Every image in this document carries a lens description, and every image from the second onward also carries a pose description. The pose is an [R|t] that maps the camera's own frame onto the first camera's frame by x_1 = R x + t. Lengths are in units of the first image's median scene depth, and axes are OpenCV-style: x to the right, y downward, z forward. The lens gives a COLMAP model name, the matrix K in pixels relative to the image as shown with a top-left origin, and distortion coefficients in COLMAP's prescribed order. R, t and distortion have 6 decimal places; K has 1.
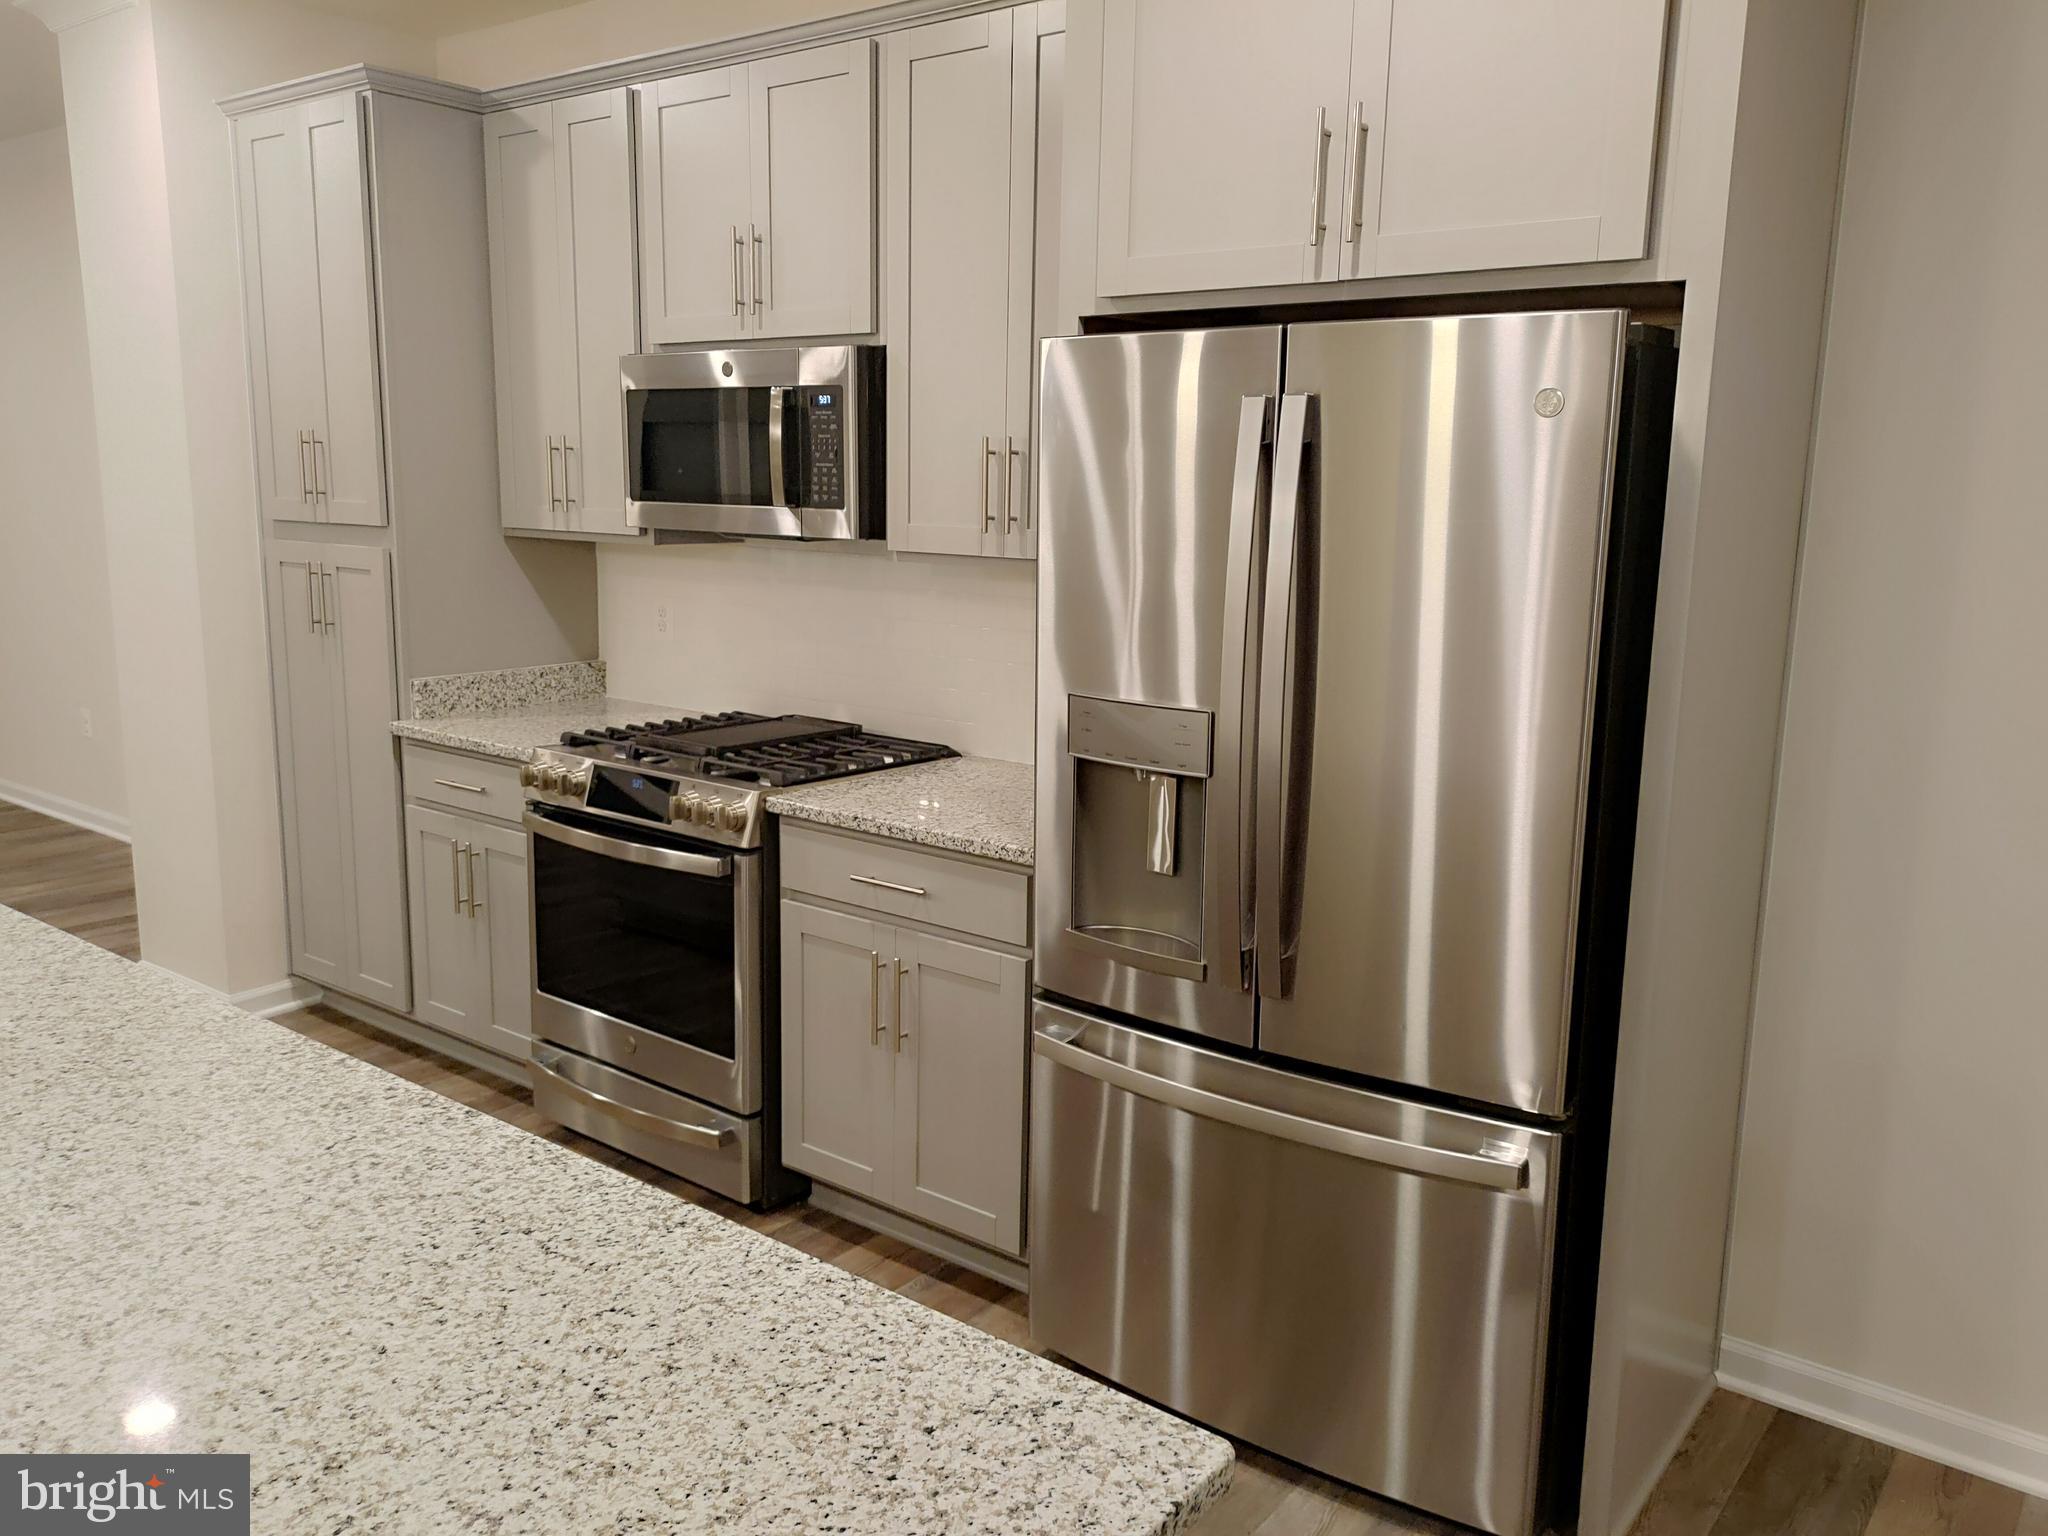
lens RADIAL K [[1584.1, 0, 1017.5], [0, 1584.1, 761.1], [0, 0, 1]] dist [0.068015, -0.079119]
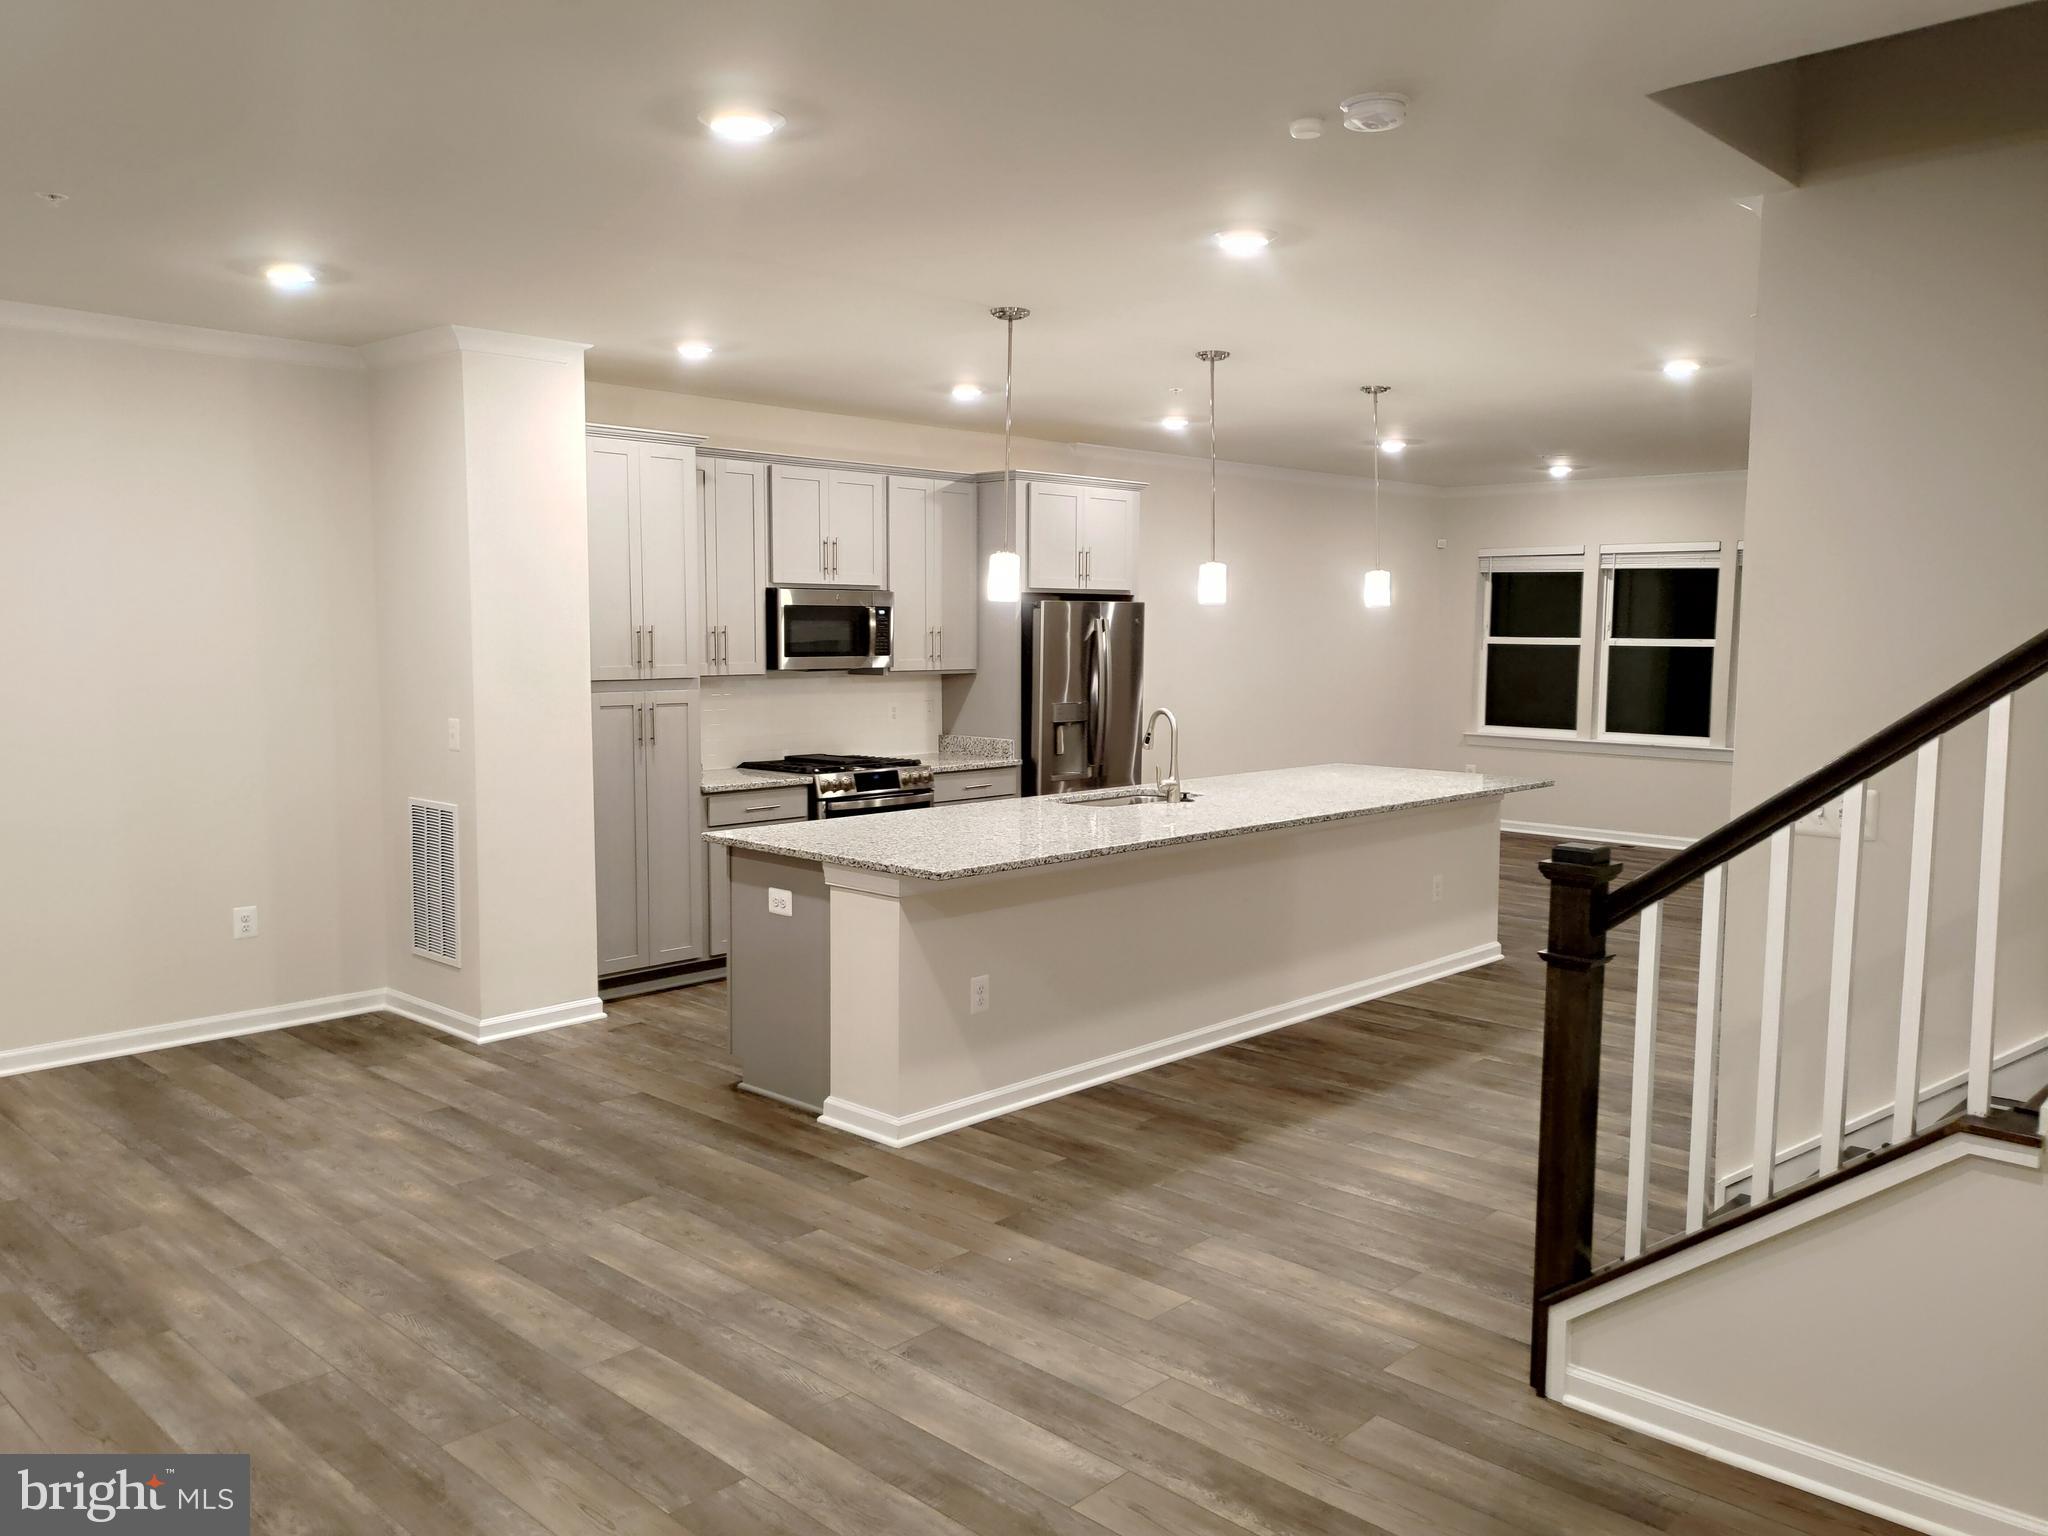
lens RADIAL K [[1565.2, 0, 1016.8], [0, 1565.2, 767.9], [0, 0, 1]] dist [0.066906, -0.078740]
pose [[0.100698, -0.106753, 0.989173, -2.622489], [0.184529, 0.978981, 0.086868, -0.165223], [-0.977655, 0.173784, 0.118281, 0.558912]]
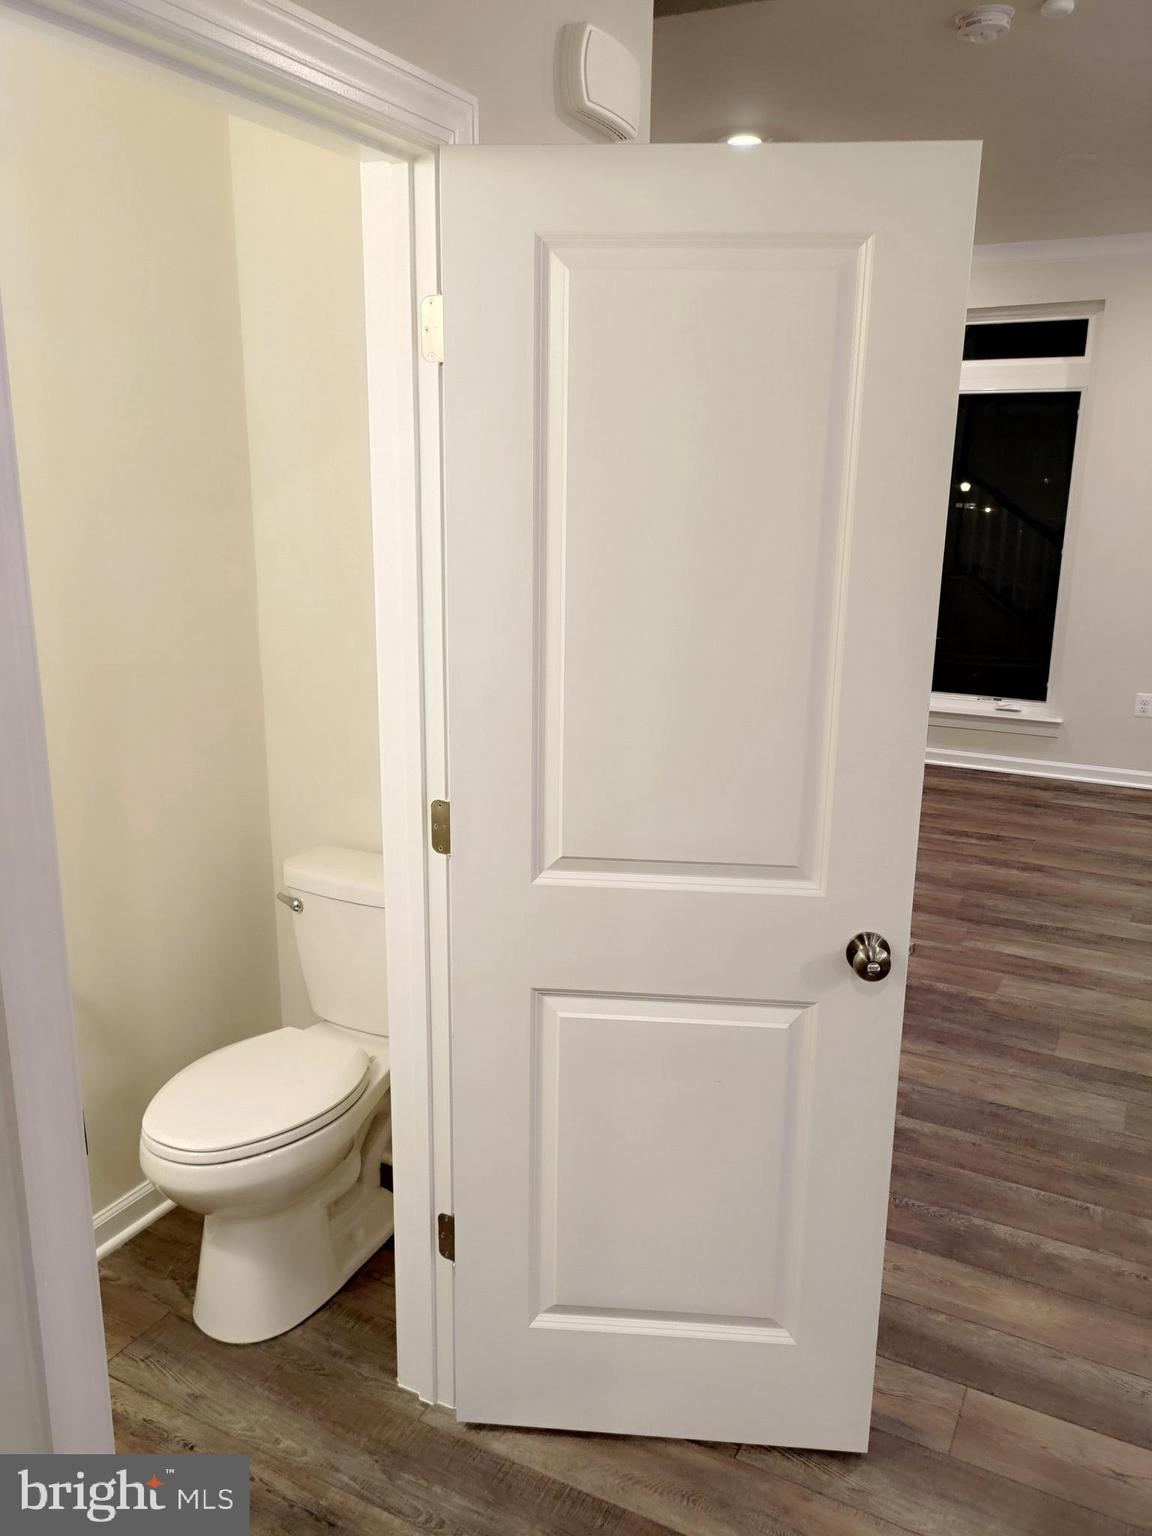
lens RADIAL K [[1188.1, 0, 584.4], [0, 1188.1, 769.3], [0, 0, 1]] dist [0.068015, -0.079119]
pose [[0.190761, 0.228863, -0.954585, -0.598893], [-0.191766, 0.962394, 0.192414, -0.015846], [0.962723, 0.146351, 0.227476, -0.041340]]
